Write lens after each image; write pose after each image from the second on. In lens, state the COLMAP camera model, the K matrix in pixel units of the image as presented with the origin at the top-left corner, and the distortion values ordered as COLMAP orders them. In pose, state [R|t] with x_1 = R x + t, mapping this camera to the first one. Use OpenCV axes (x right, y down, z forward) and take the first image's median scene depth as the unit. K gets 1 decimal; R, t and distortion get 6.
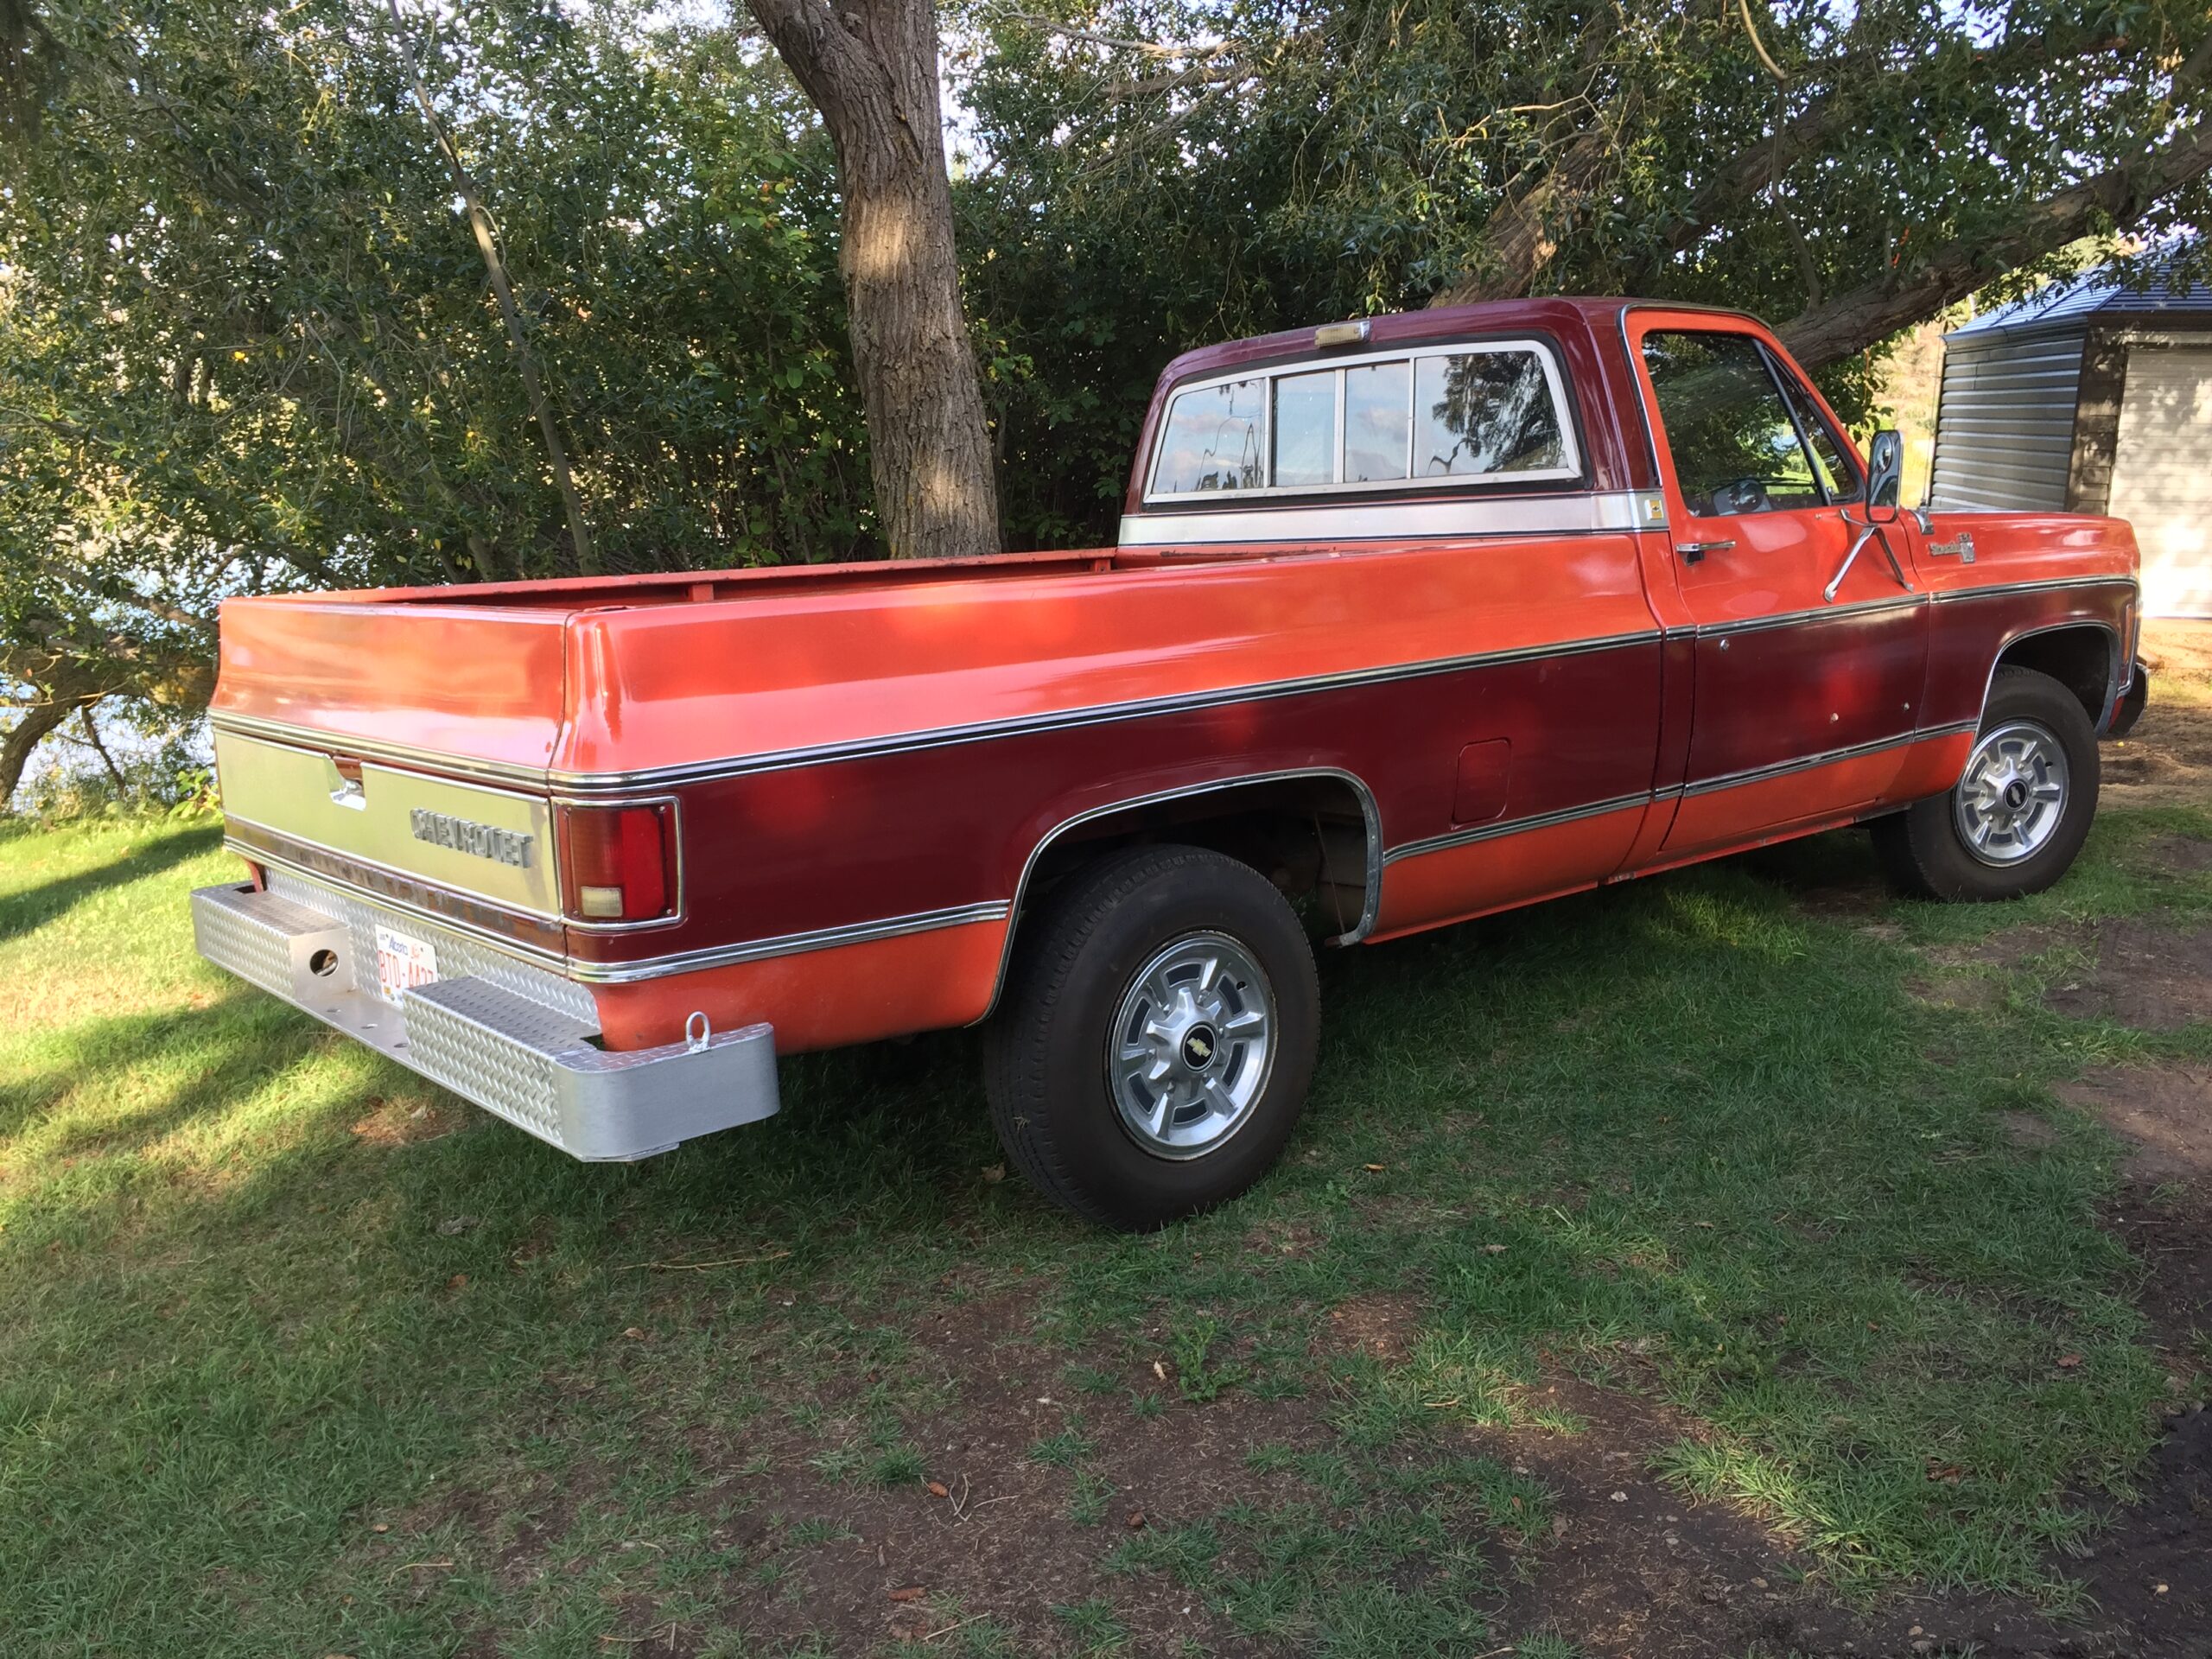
lens RADIAL K [[1880.7, 0, 1162.6], [0, 1880.7, 830.5], [0, 0, 1]] dist [0.033237, -0.007635]
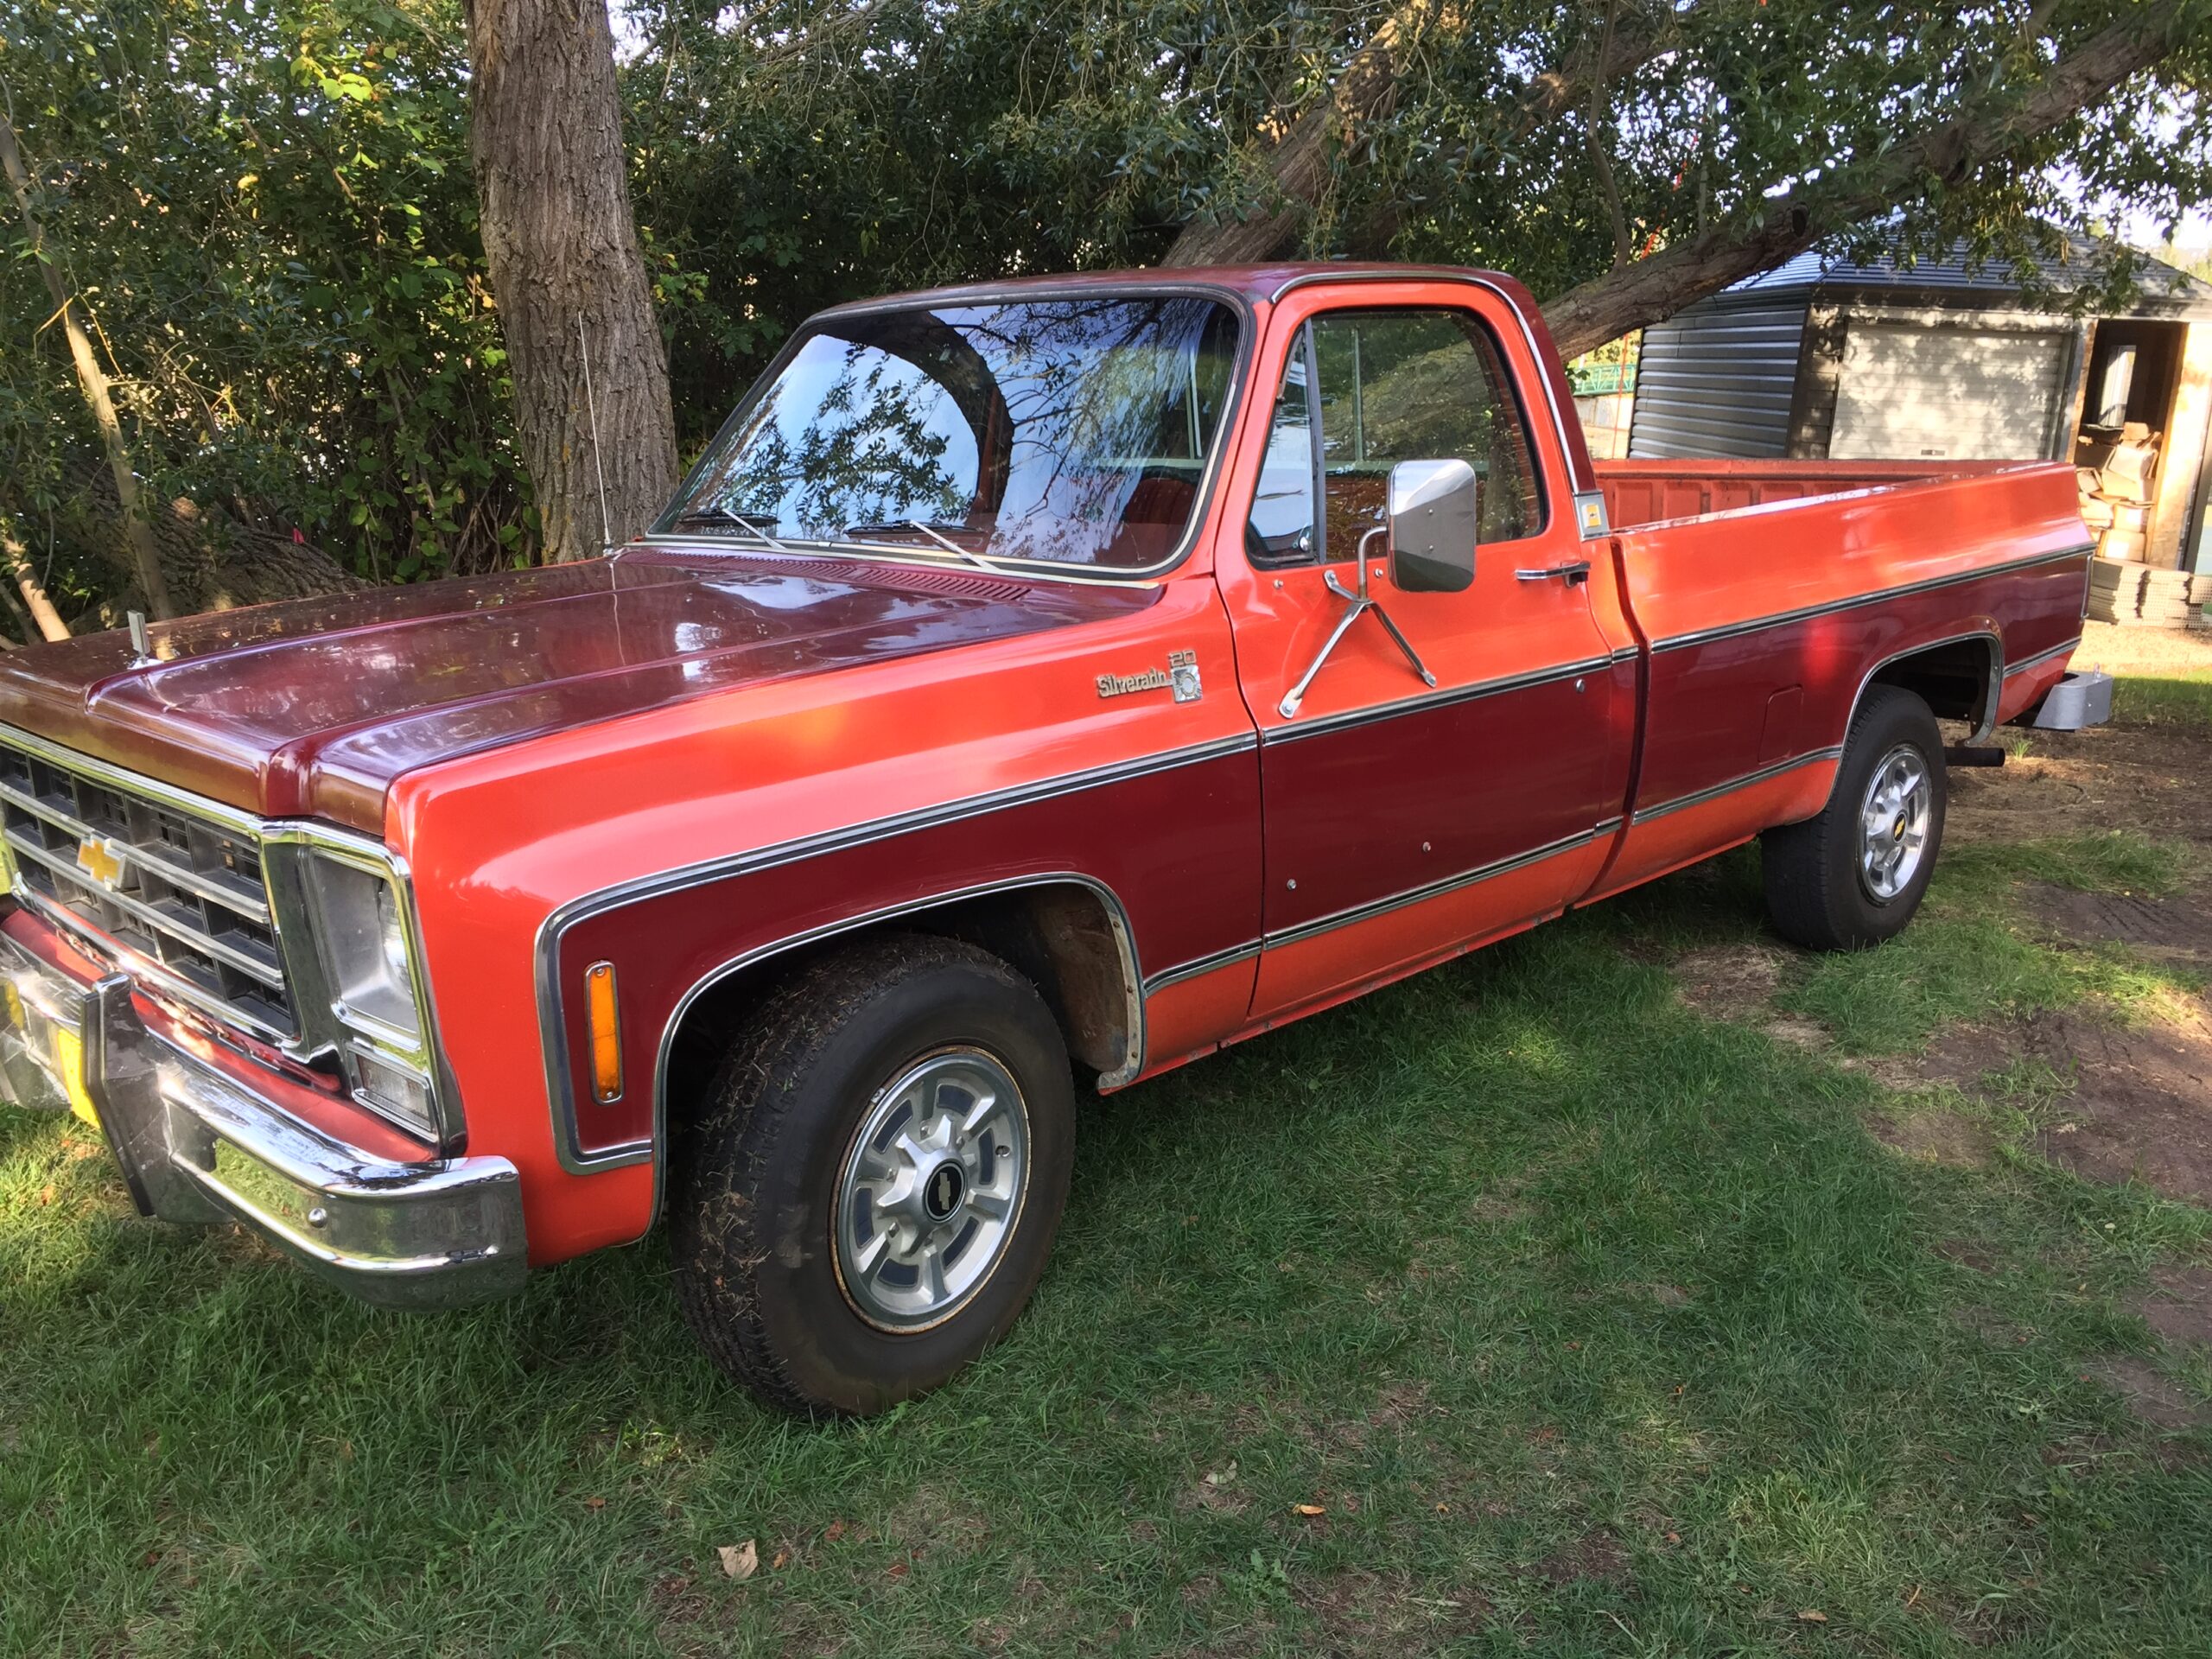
lens RADIAL K [[1880.7, 0, 1162.6], [0, 1880.7, 830.5], [0, 0, 1]] dist [0.033237, -0.007635]
pose [[0.983739, -0.003234, 0.179577, -0.030269], [-0.002939, 0.999414, 0.034099, -0.044206], [-0.179582, -0.034073, 0.983153, 0.166870]]
